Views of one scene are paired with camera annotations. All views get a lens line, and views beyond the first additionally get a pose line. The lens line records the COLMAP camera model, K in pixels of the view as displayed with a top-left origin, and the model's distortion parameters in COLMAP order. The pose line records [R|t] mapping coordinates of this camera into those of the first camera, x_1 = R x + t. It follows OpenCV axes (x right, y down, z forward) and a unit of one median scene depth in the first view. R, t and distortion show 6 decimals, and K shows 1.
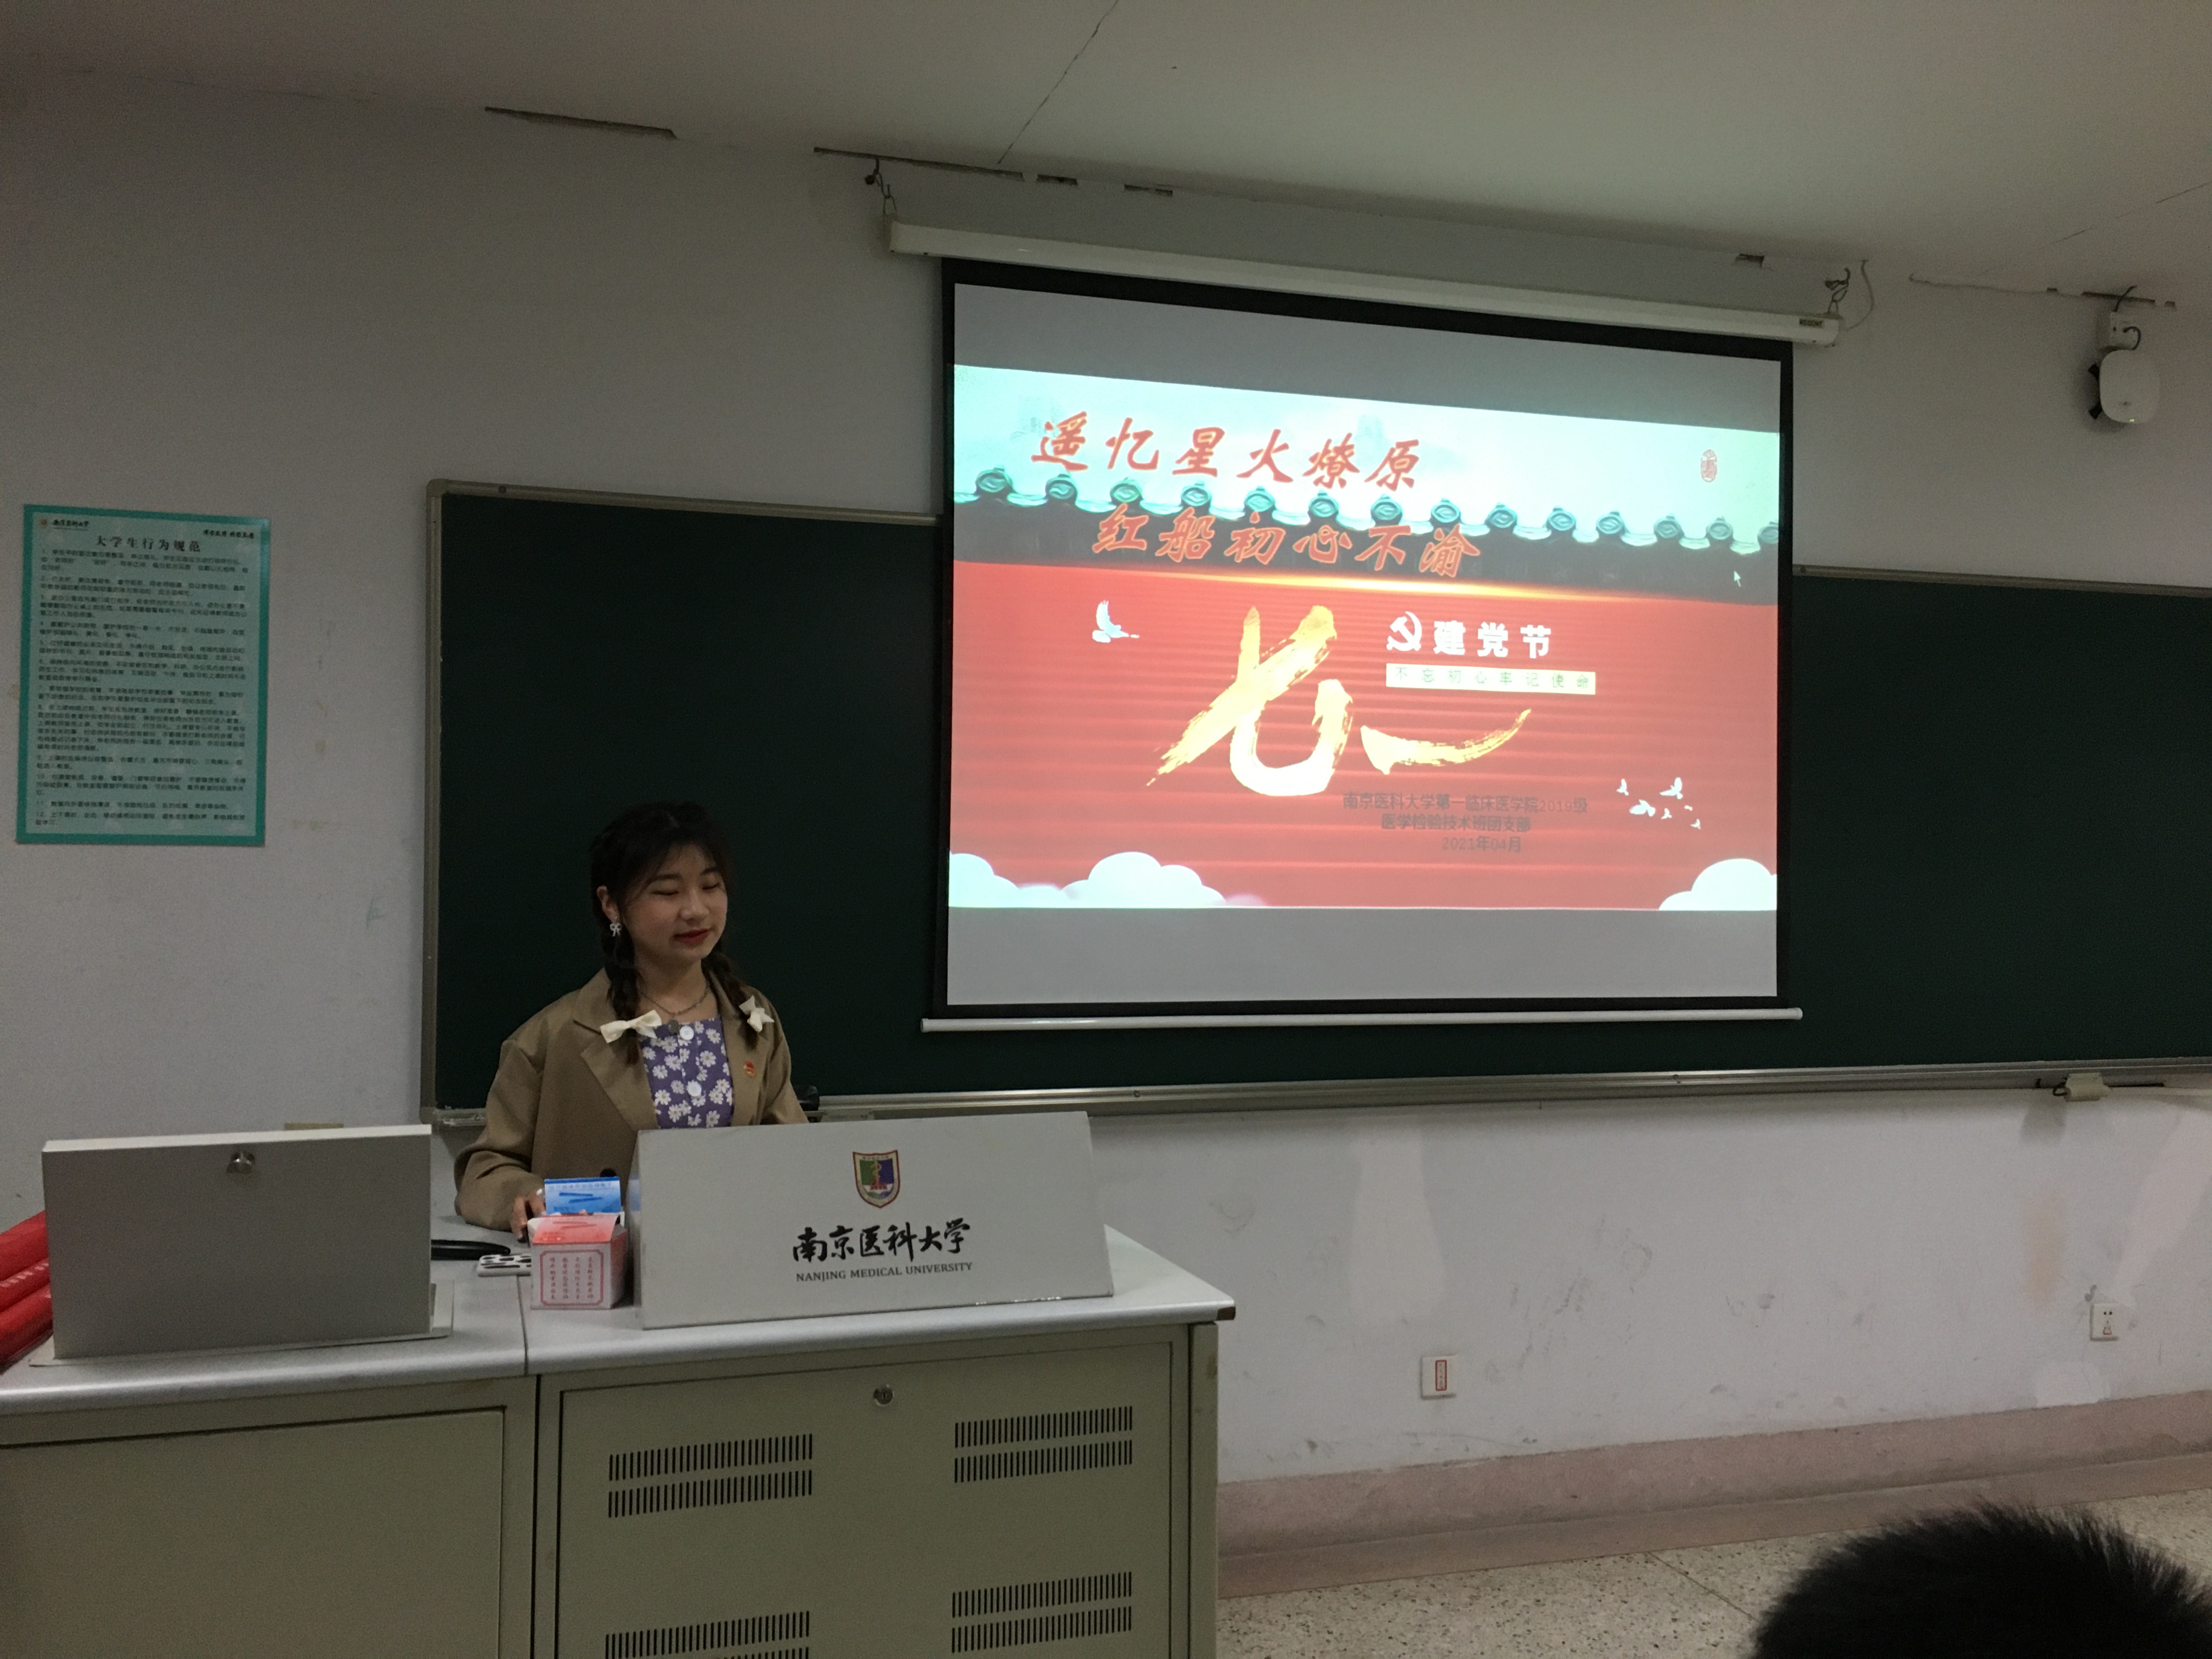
lens RADIAL K [[1922.0, 0, 1100.5], [0, 1922.0, 827.9], [0, 0, 1]] dist [0.042336, -0.003550]
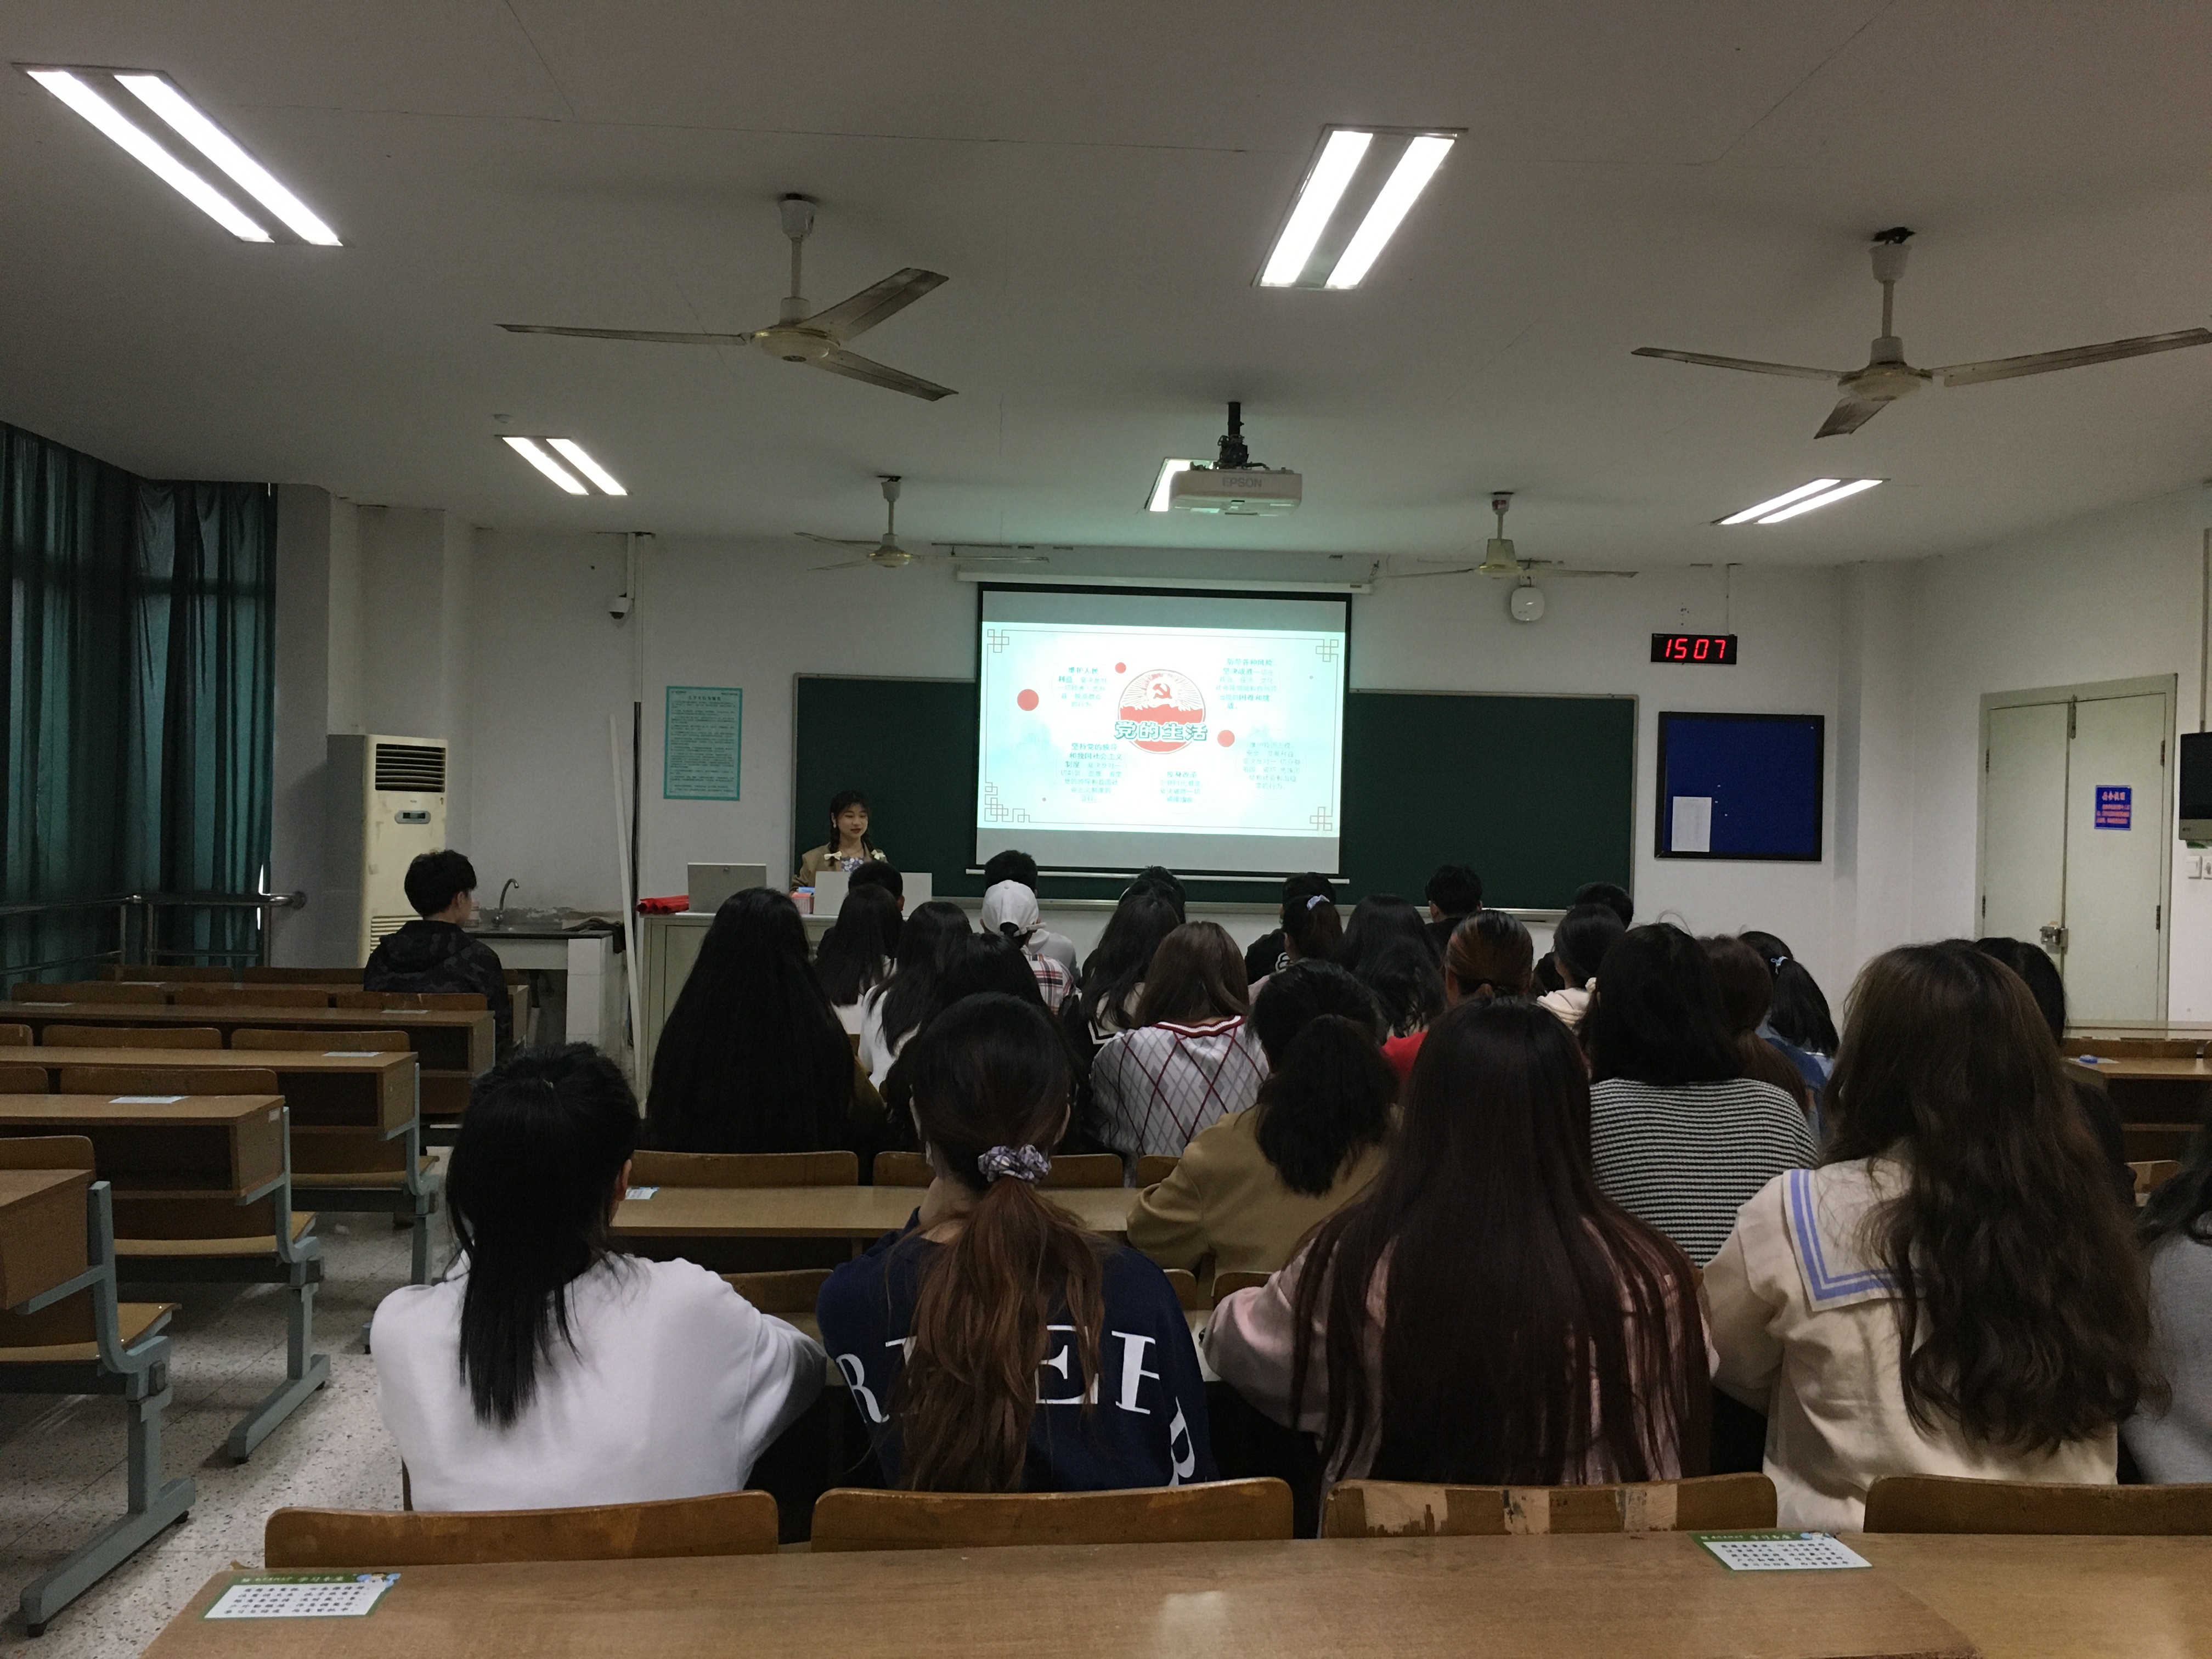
lens RADIAL K [[1922.0, 0, 1110.9], [0, 1922.0, 832.9], [0, 0, 1]] dist [0.042336, -0.003550]
pose [[0.966175, 0.015757, -0.257405, 0.801206], [-0.012013, 0.999798, 0.016113, 0.004053], [0.257606, -0.012476, 0.966169, -1.551188]]
